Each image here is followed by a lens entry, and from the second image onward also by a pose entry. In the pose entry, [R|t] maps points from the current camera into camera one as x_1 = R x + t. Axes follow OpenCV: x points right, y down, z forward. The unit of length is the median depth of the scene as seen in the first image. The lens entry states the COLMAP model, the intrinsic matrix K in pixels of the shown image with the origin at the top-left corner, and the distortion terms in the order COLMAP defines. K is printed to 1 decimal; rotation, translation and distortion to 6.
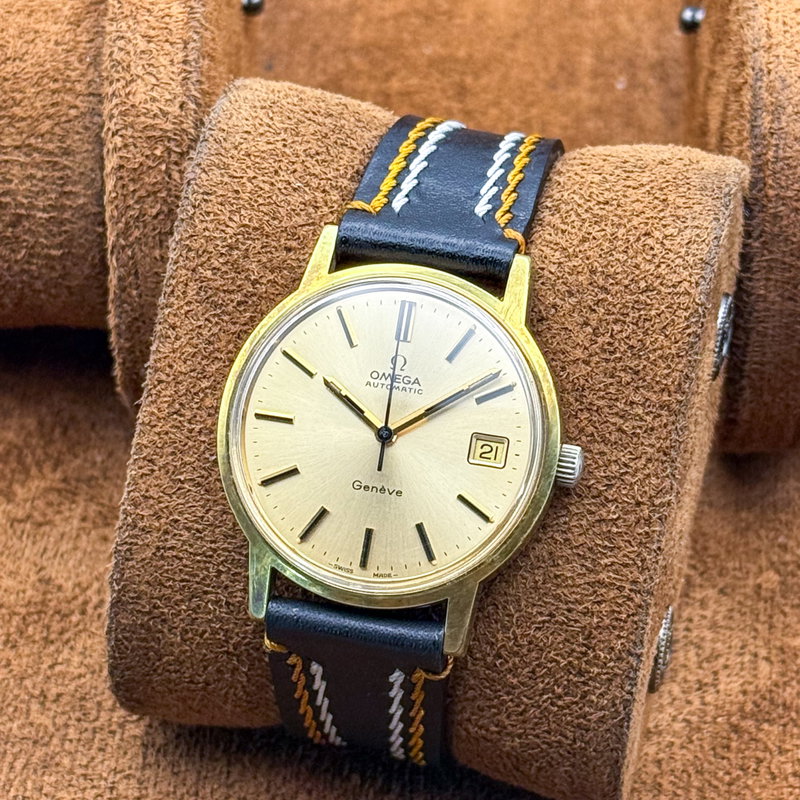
lens RADIAL K [[2811.4, 0, 399.5], [0, 2811.4, 171.8], [0, 0, 1]] dist [-0.423407, 1.717535]
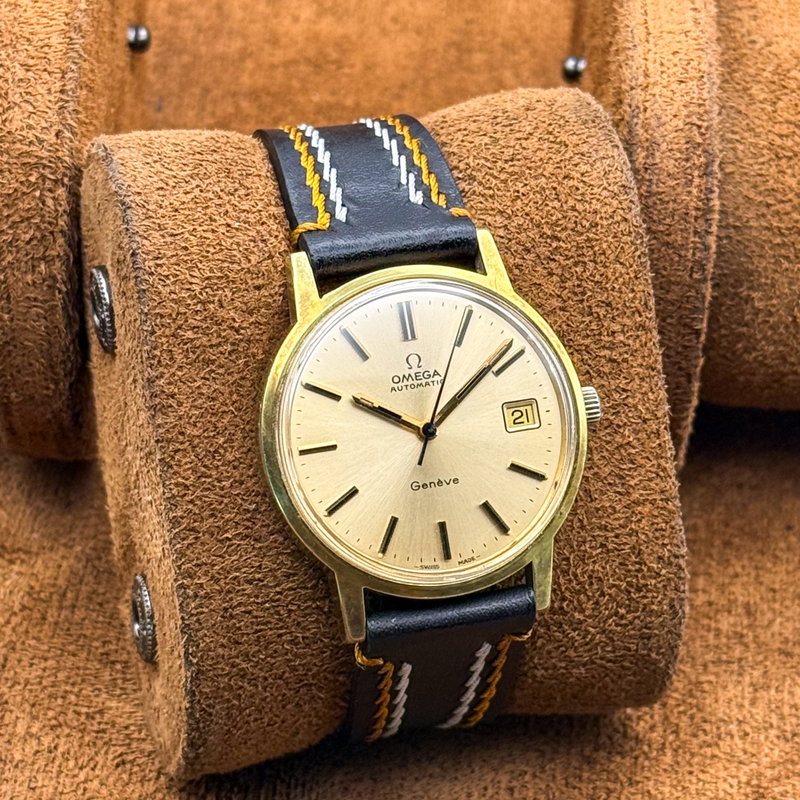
lens RADIAL K [[2811.4, 0, 399.5], [0, 2811.4, 171.8], [0, 0, 1]] dist [-0.423407, 1.717535]
pose [[0.885628, -0.271496, 0.376768, -0.368503], [0.256169, 0.962312, 0.091284, -0.093103], [-0.387351, 0.015673, 0.921799, 0.046572]]
